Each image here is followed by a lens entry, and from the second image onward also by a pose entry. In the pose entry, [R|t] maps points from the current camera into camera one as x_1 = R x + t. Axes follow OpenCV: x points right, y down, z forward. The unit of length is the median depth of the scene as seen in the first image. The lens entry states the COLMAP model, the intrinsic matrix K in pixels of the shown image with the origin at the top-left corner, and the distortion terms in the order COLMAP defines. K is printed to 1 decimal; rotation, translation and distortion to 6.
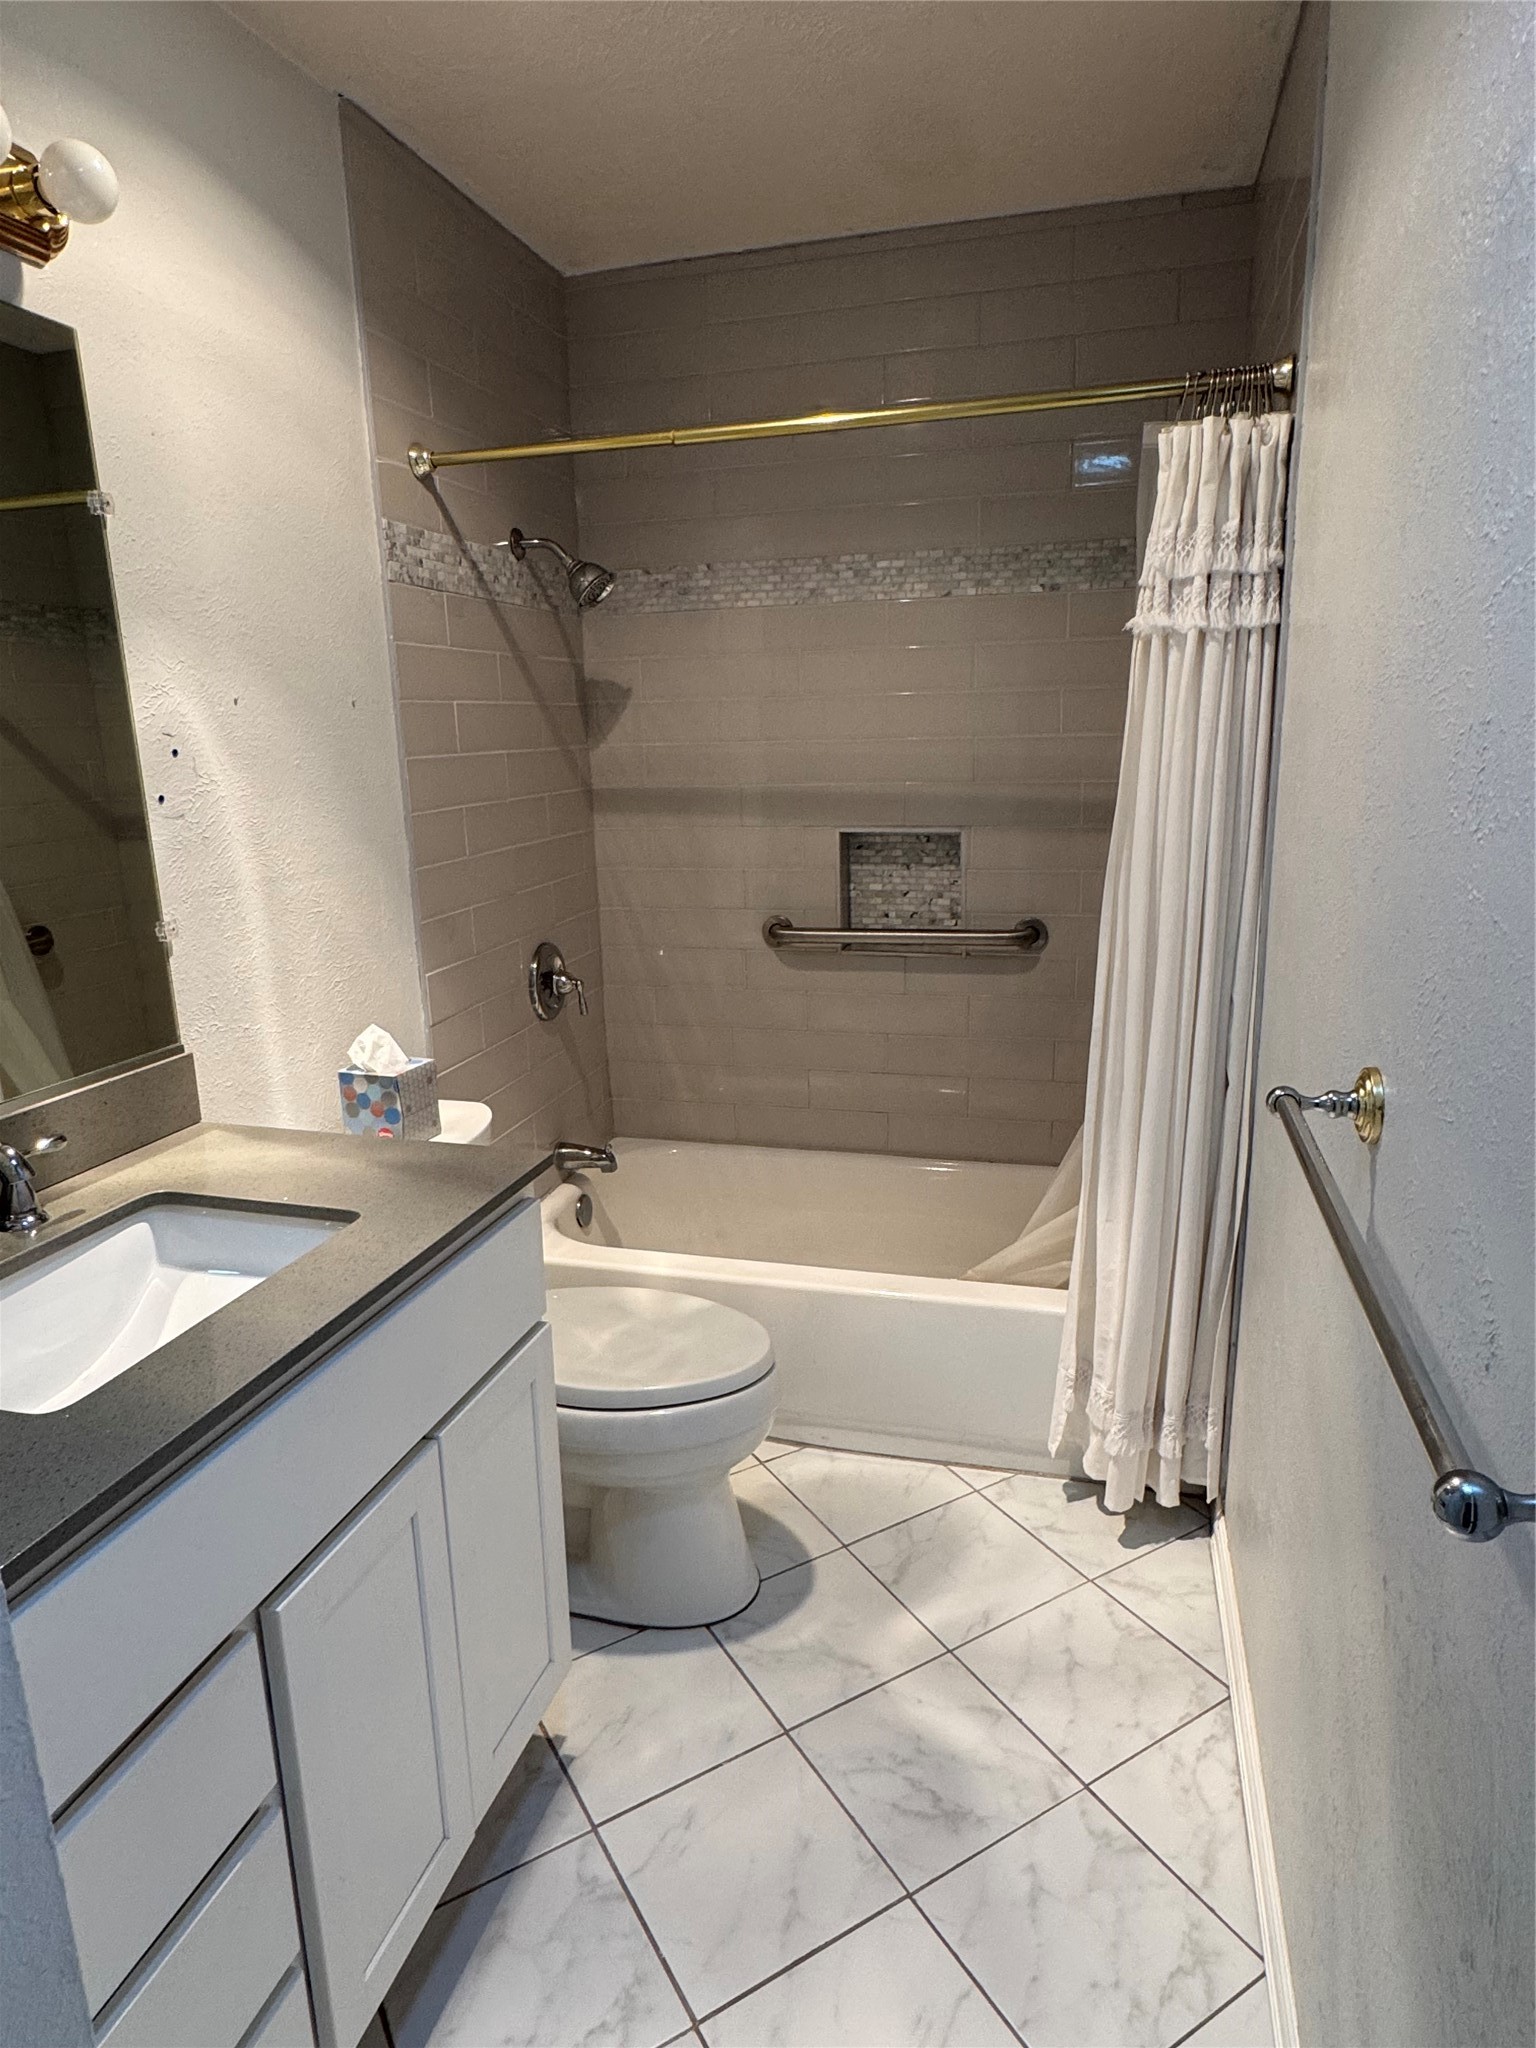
lens RADIAL K [[1169.4, 0, 768.0], [0, 1169.4, 1024.0], [0, 0, 1]] dist [-0.000107, -0.000024]
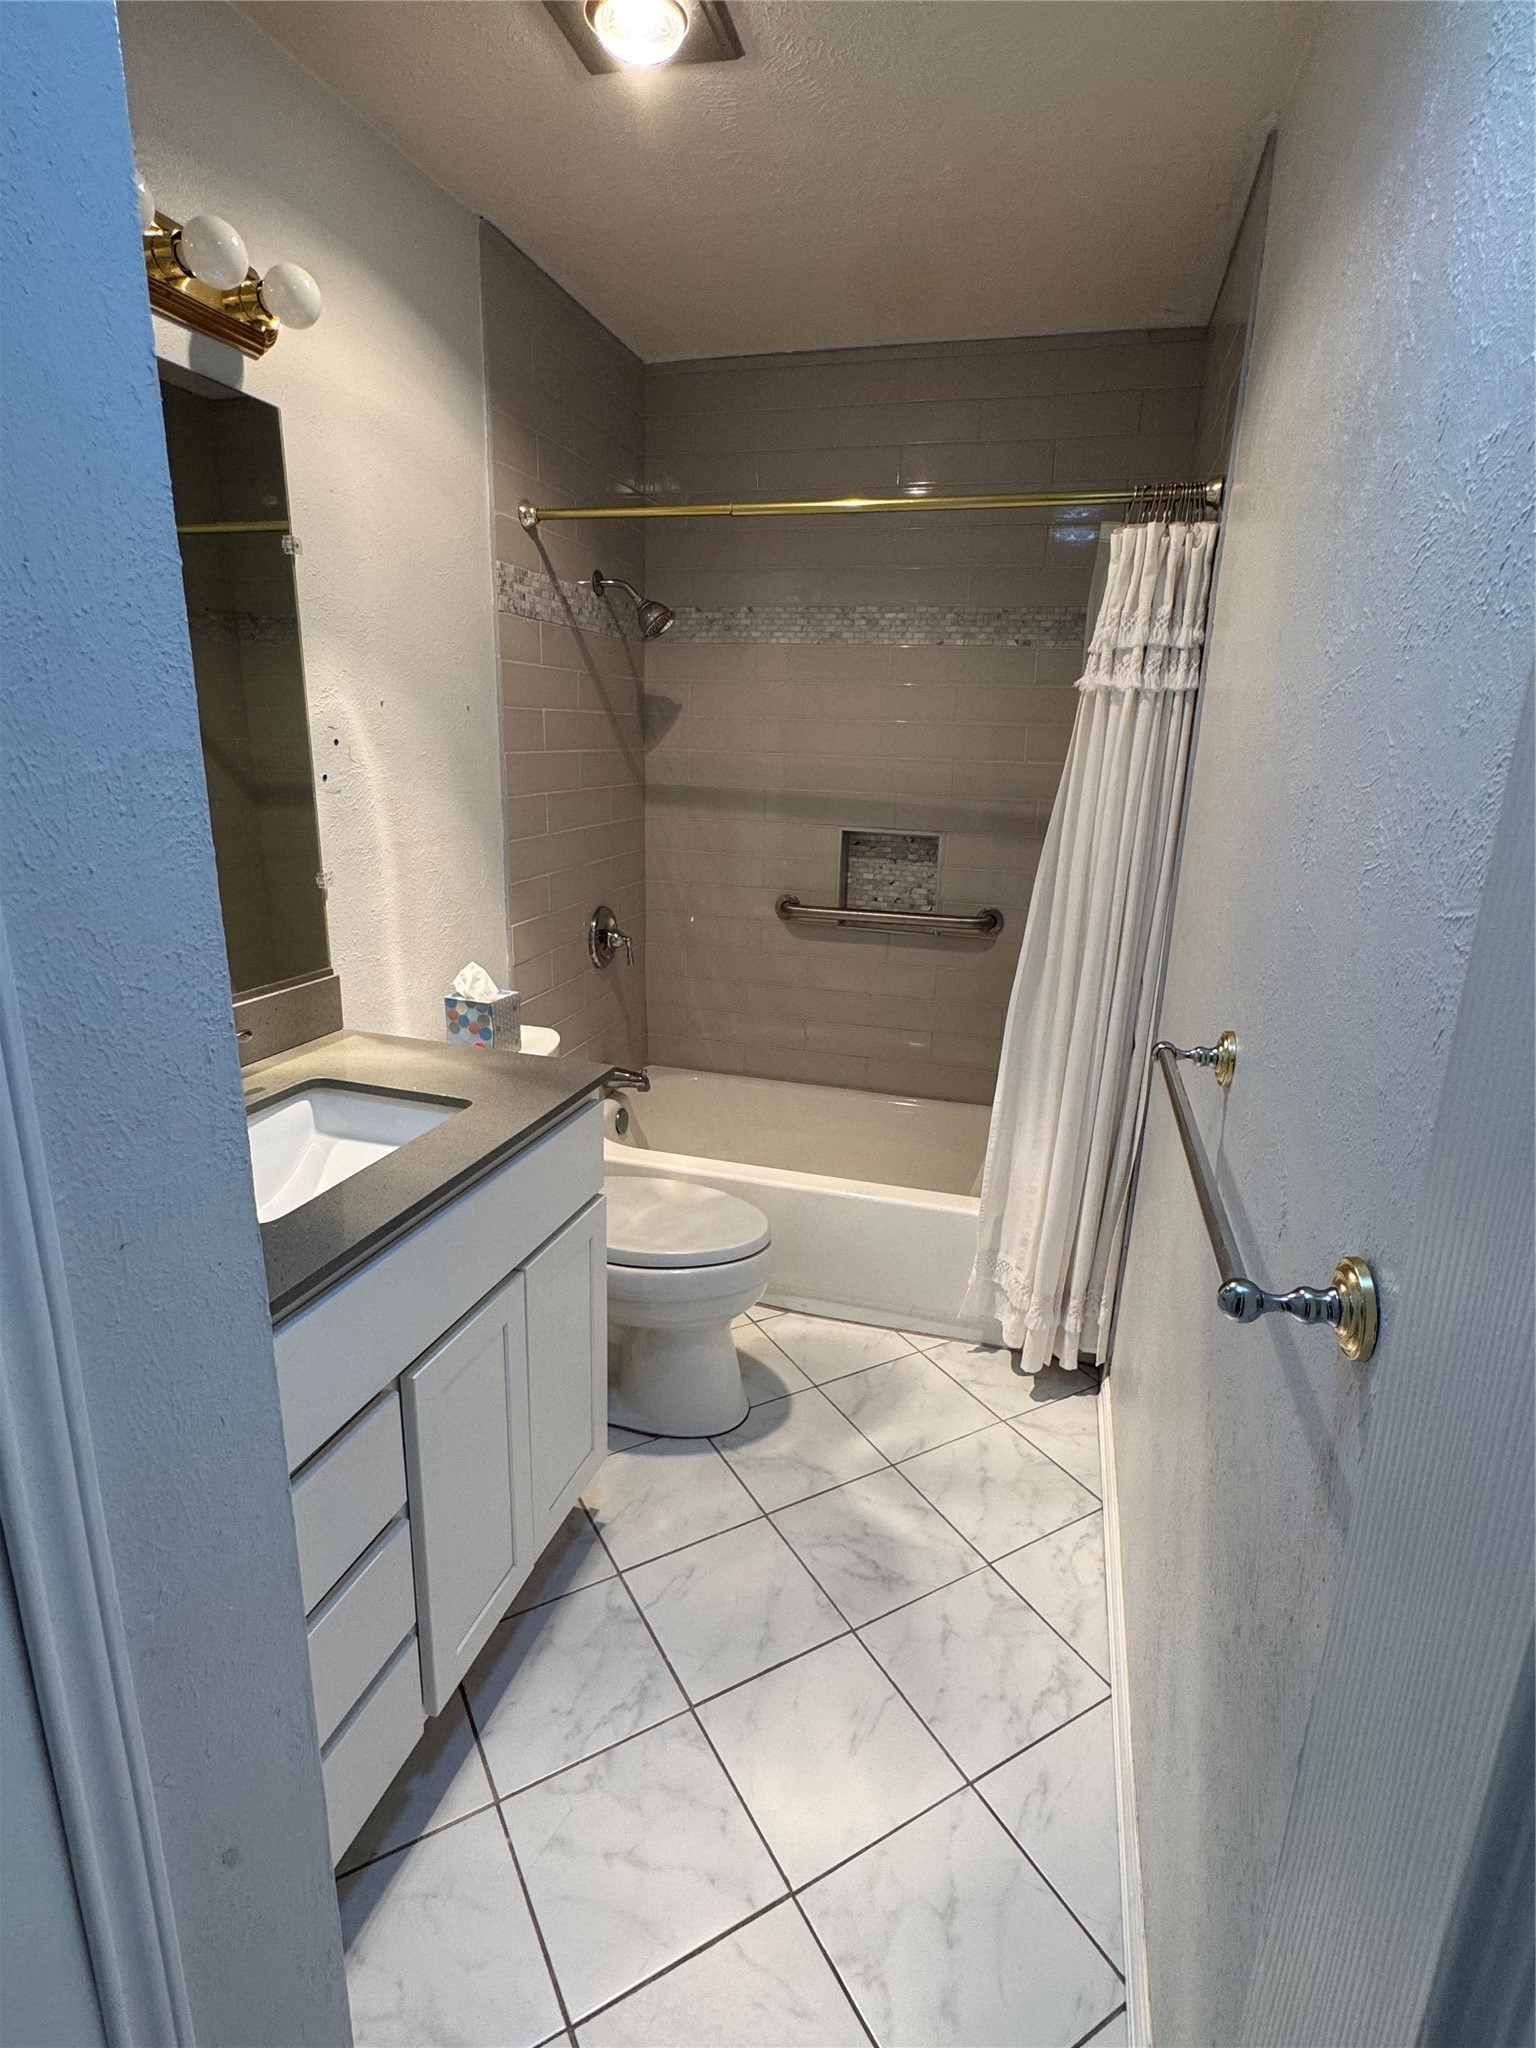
lens RADIAL K [[1003.8, 0, 768.0], [0, 1003.8, 1024.0], [0, 0, 1]] dist [0.001370, 0.000681]
pose [[0.998430, 0.055542, 0.007200, -0.020148], [-0.055769, 0.997779, 0.036419, 0.010528], [-0.005162, -0.036763, 0.999311, -0.109902]]
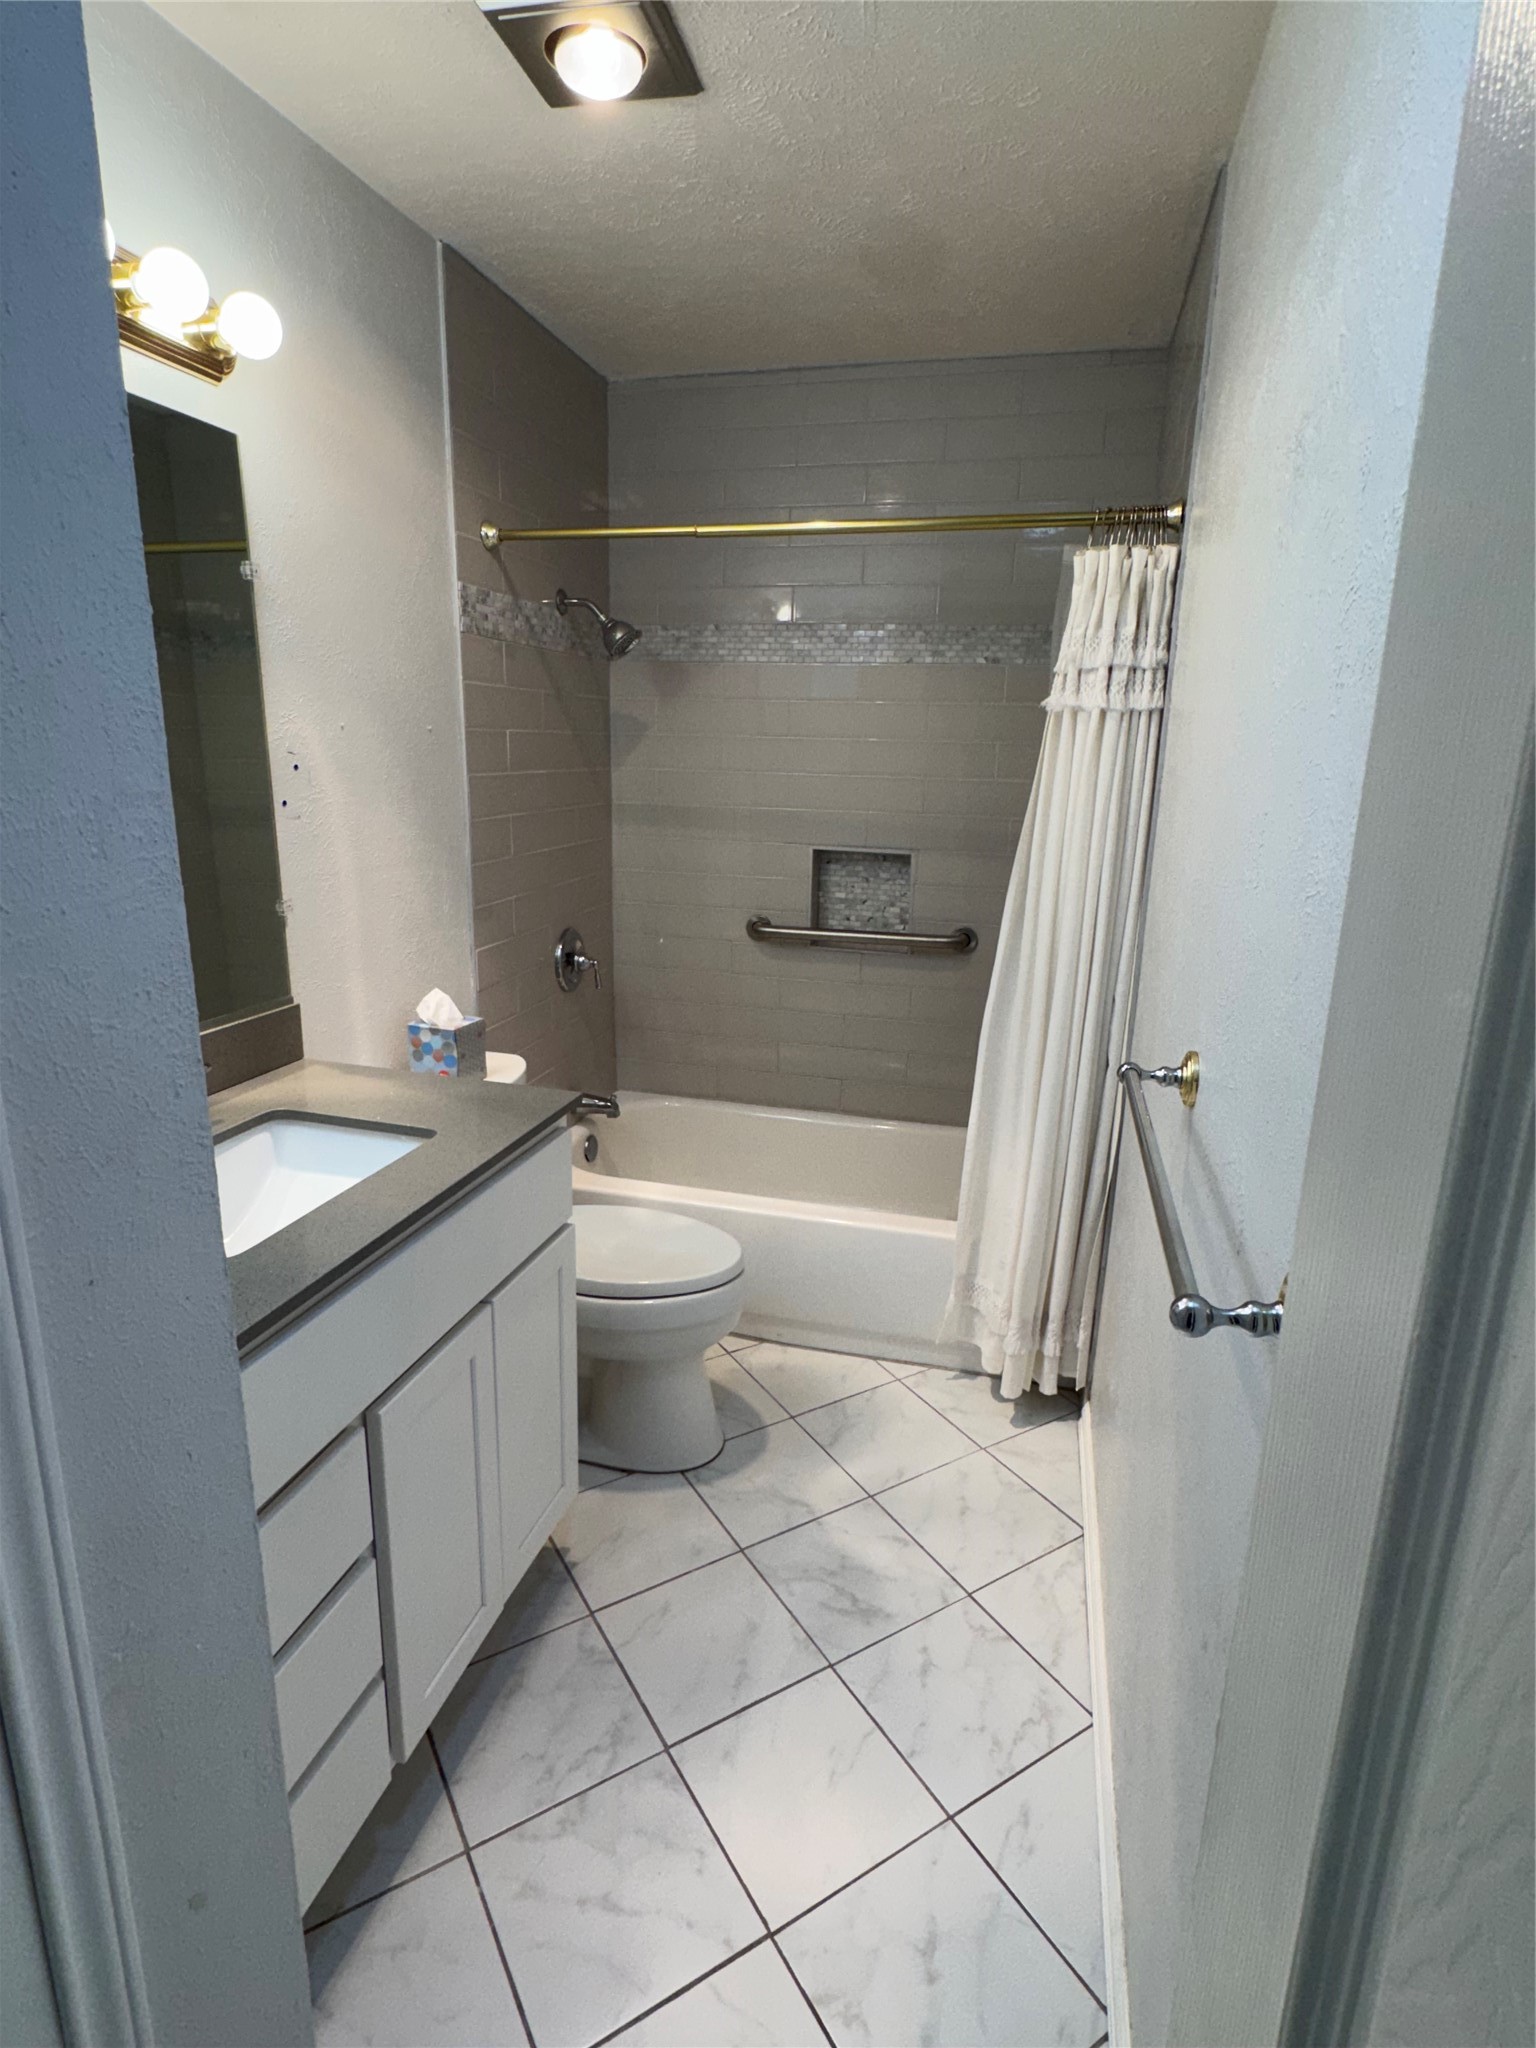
lens RADIAL K [[1044.7, 0, 768.0], [0, 1044.7, 1024.0], [0, 0, 1]] dist [0.001774, -0.000180]
pose [[0.998606, 0.044171, 0.028913, -0.013886], [-0.044658, 0.998867, 0.016444, 0.004832], [-0.028153, -0.017712, 0.999447, -0.140724]]
